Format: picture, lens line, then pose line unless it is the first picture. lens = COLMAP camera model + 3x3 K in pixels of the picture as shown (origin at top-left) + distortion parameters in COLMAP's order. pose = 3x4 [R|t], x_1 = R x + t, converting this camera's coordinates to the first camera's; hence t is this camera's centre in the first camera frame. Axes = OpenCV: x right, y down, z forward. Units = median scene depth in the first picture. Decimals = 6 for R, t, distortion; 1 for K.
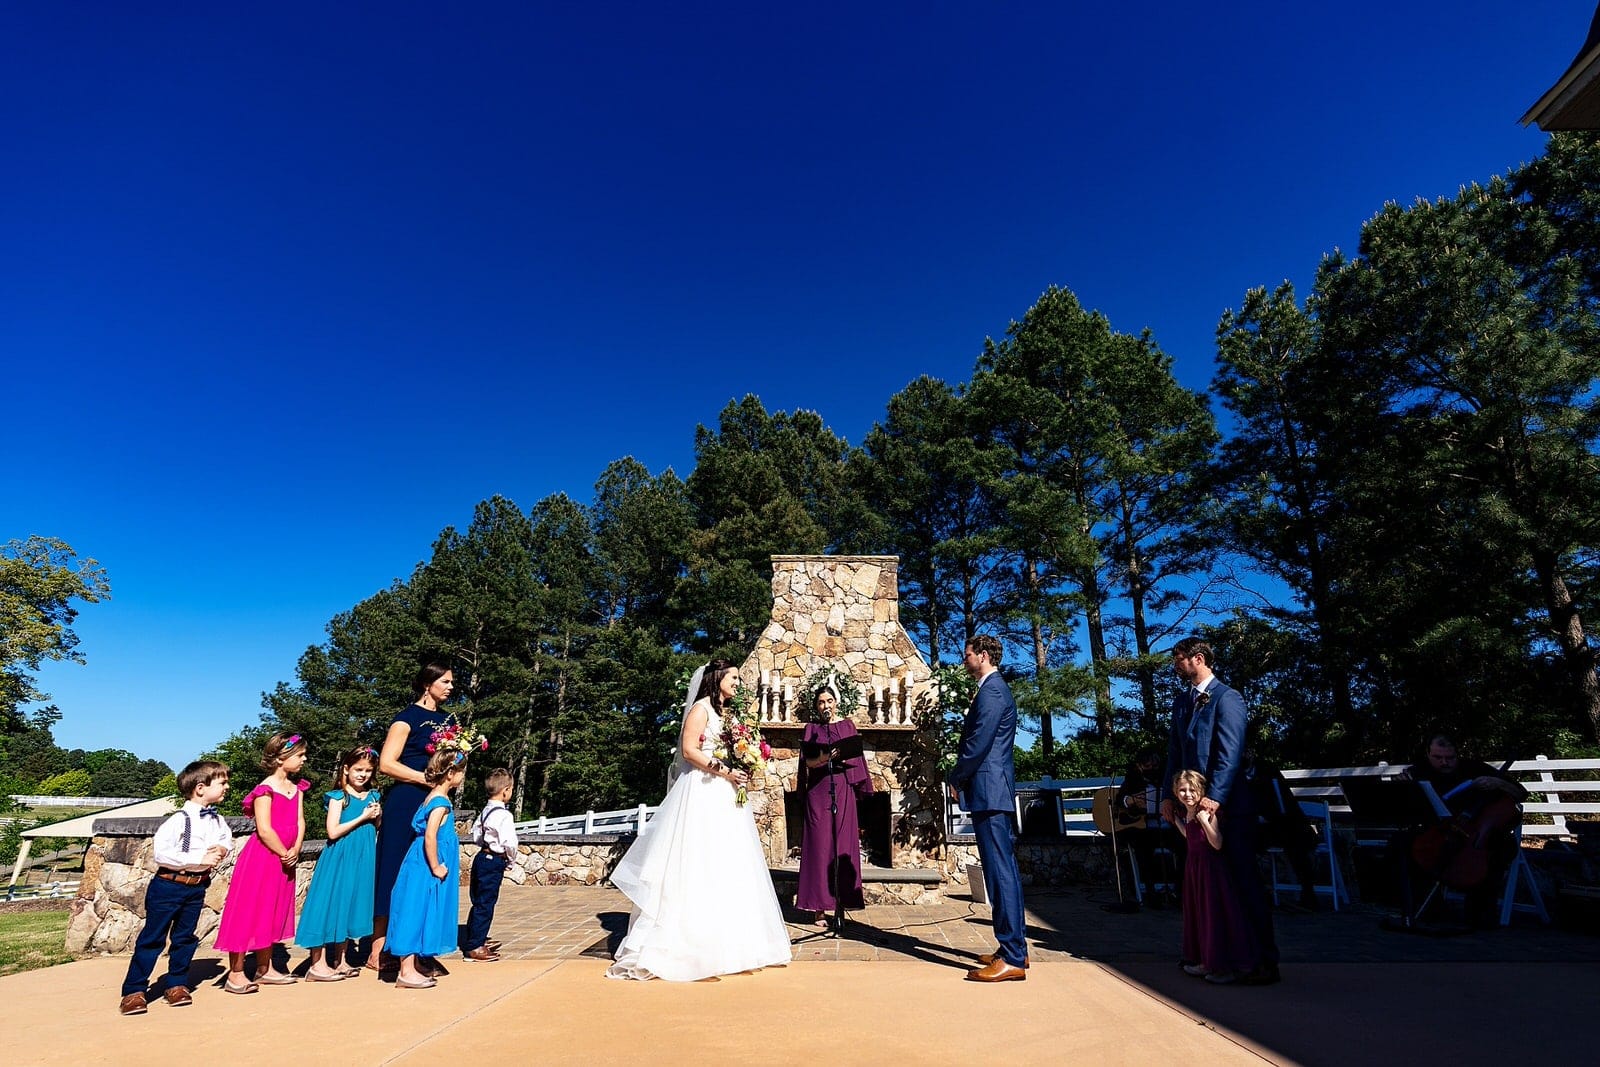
lens RADIAL K [[818.7, 0, 798.2], [0, 818.7, 506.1], [0, 0, 1]] dist [-0.000507, -0.000076]
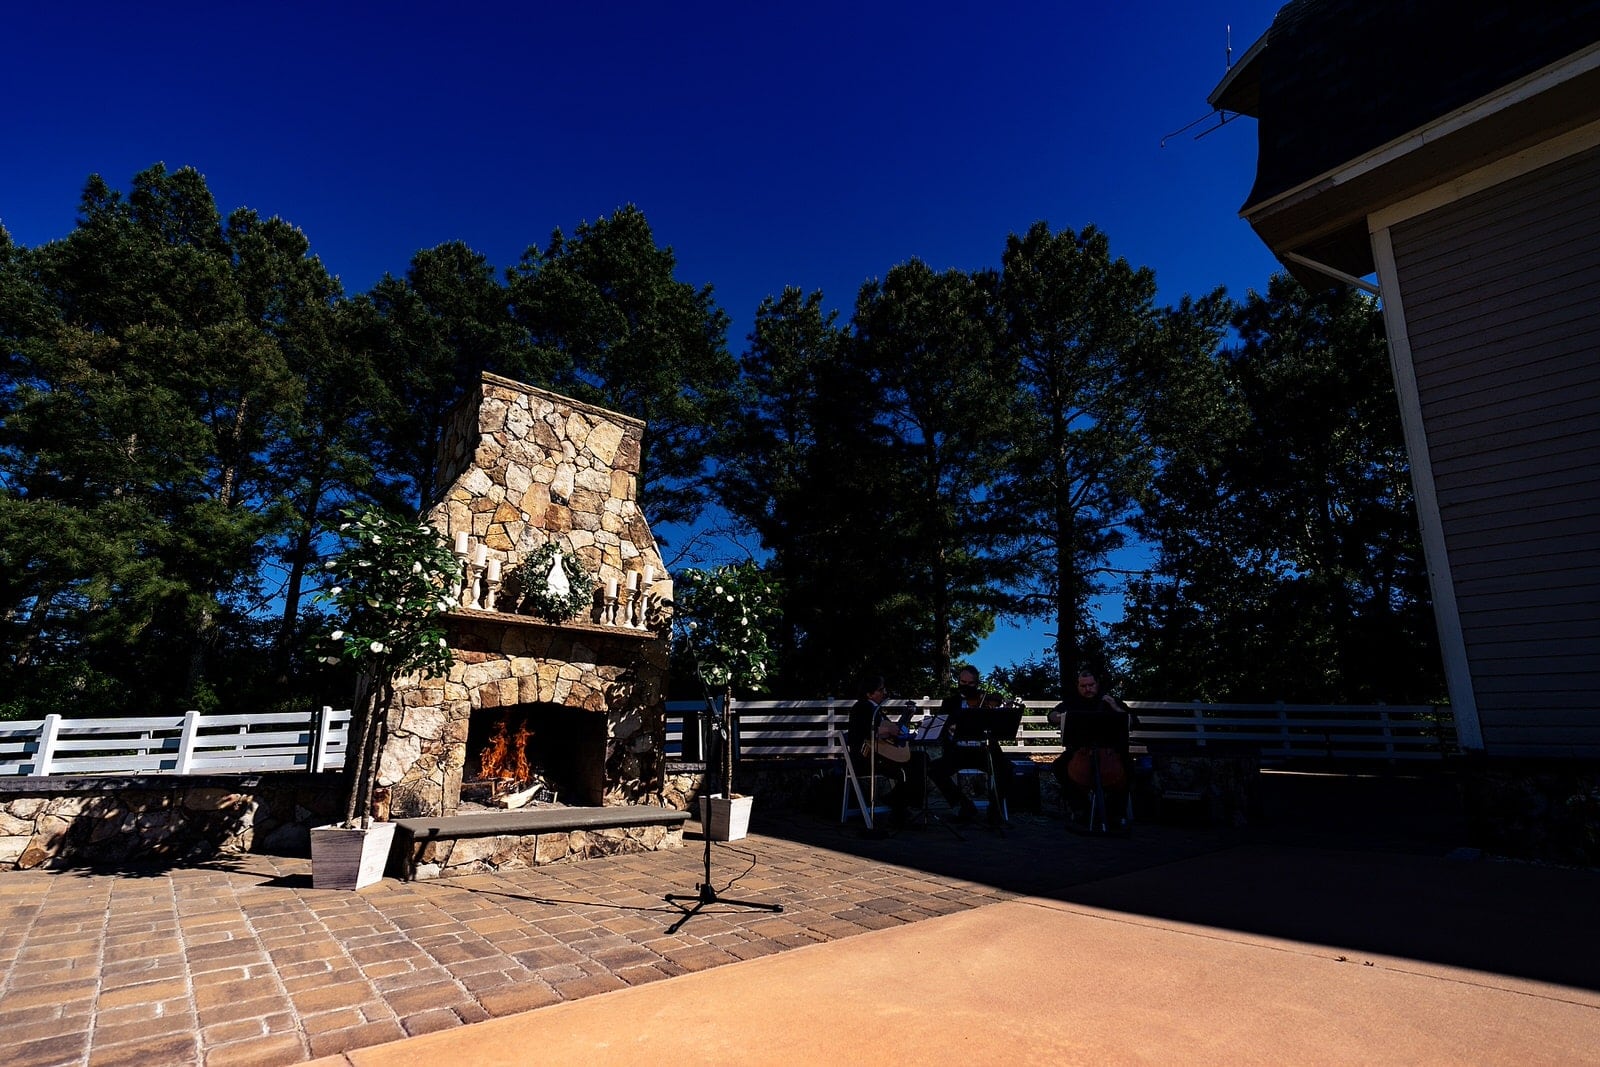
lens RADIAL K [[799.2, 0, 800.0], [0, 799.2, 533.5], [0, 0, 1]] dist [-0.011340, 0.000555]
pose [[0.723673, 0.170850, 0.668661, -0.267431], [-0.238175, 0.971174, 0.009625, 0.123745], [-0.647742, -0.166224, 0.743505, 0.321927]]
